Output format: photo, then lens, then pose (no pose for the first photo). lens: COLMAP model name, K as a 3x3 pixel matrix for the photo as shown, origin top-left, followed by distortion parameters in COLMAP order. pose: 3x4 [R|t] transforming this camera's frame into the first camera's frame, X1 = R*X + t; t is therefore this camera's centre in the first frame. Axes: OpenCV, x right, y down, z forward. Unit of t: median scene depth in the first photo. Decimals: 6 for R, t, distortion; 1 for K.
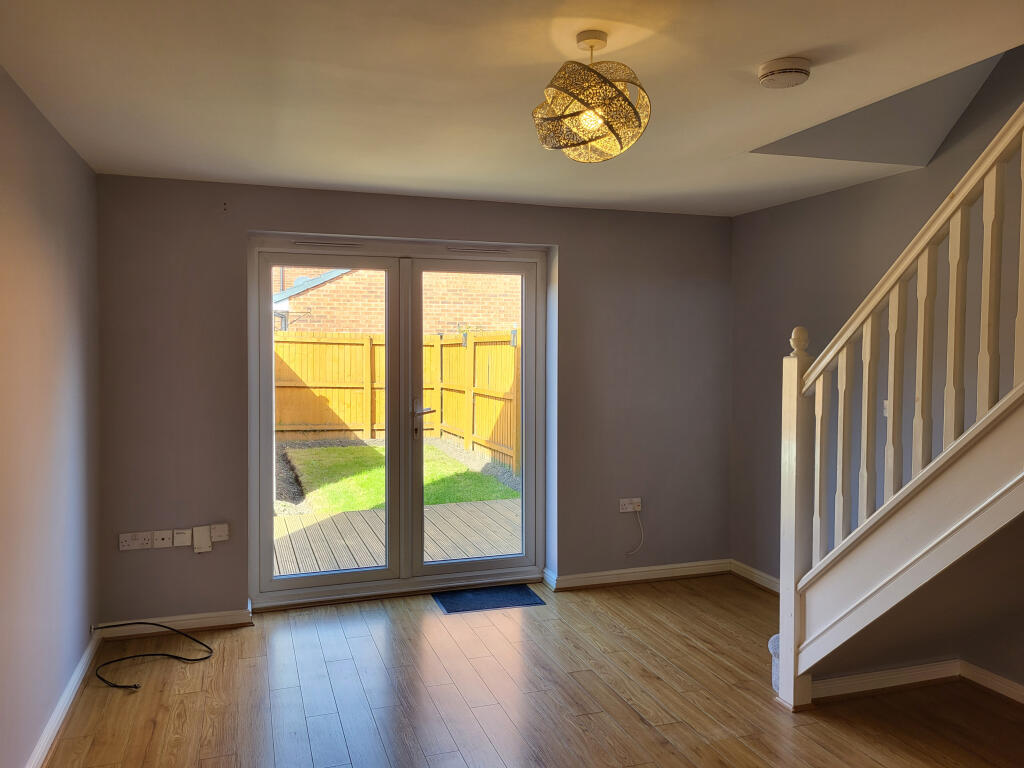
lens RADIAL K [[776.5, 0, 510.0], [0, 776.5, 382.4], [0, 0, 1]] dist [0.041081, -0.029072]
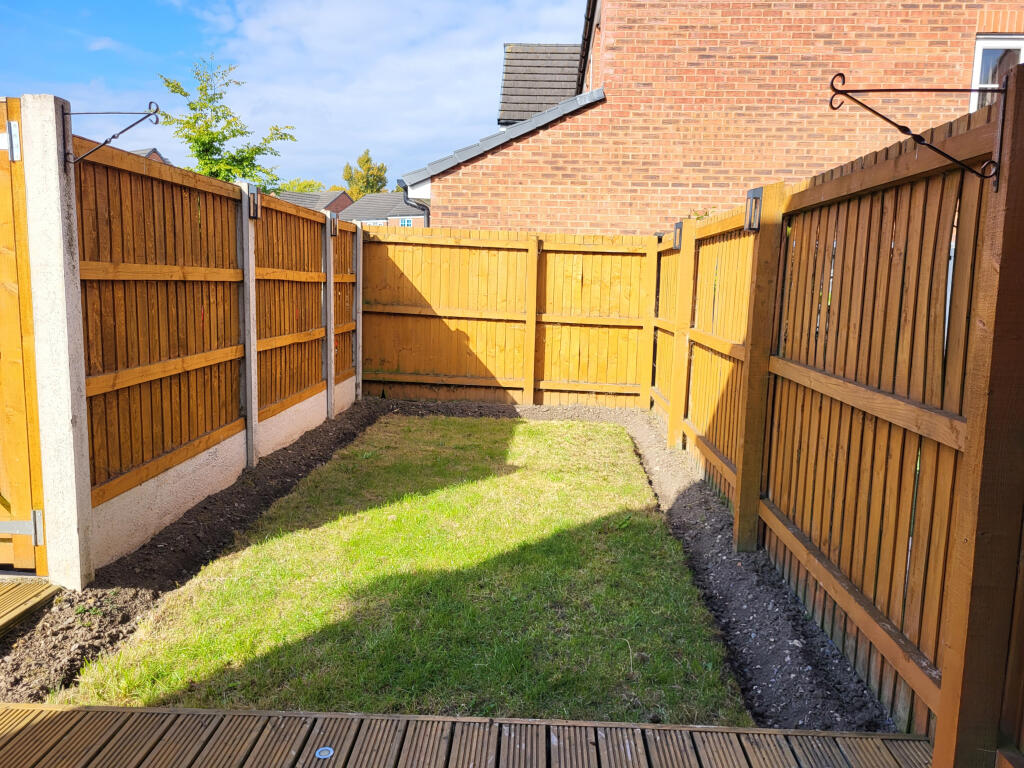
lens RADIAL K [[776.5, 0, 516.6], [0, 776.5, 377.3], [0, 0, 1]] dist [0.041081, -0.029072]
pose [[0.928312, 0.068166, -0.365499, 0.033337], [-0.040264, 0.995700, 0.083434, 0.000028], [0.369615, -0.062736, 0.927065, 0.421417]]
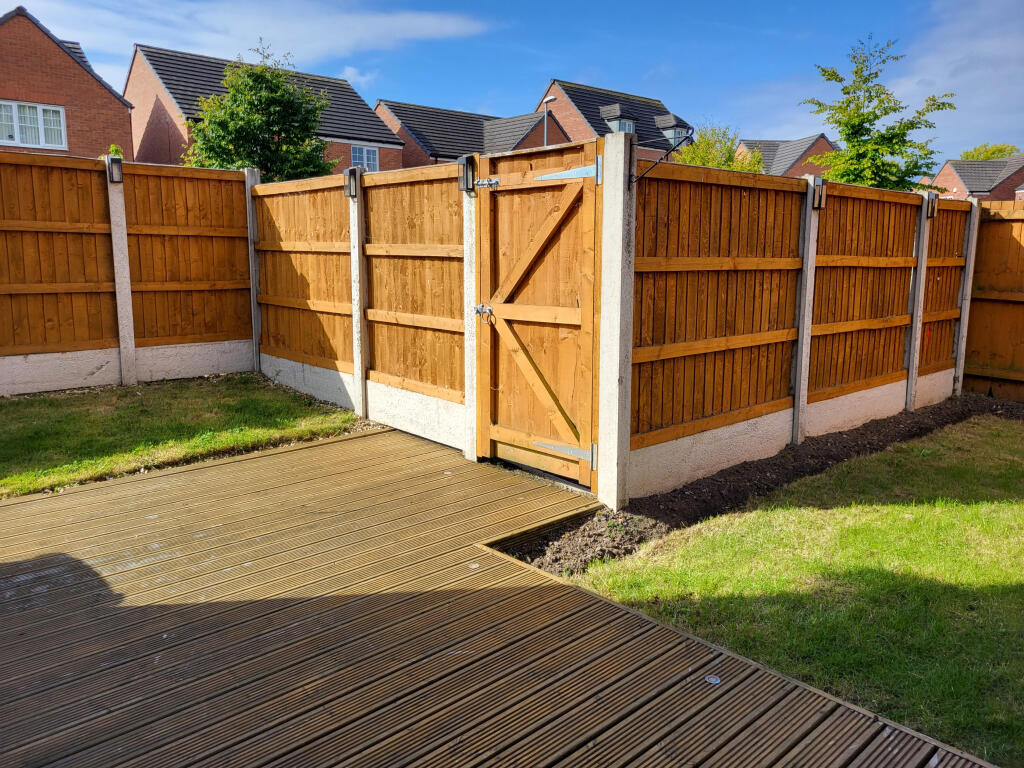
lens RADIAL K [[776.5, 0, 520.2], [0, 776.5, 361.7], [0, 0, 1]] dist [0.041081, -0.029072]
pose [[0.390807, 0.135524, -0.910441, 0.085975], [-0.049798, 0.990766, 0.126105, -0.005641], [0.919125, -0.003944, 0.393947, 0.434052]]
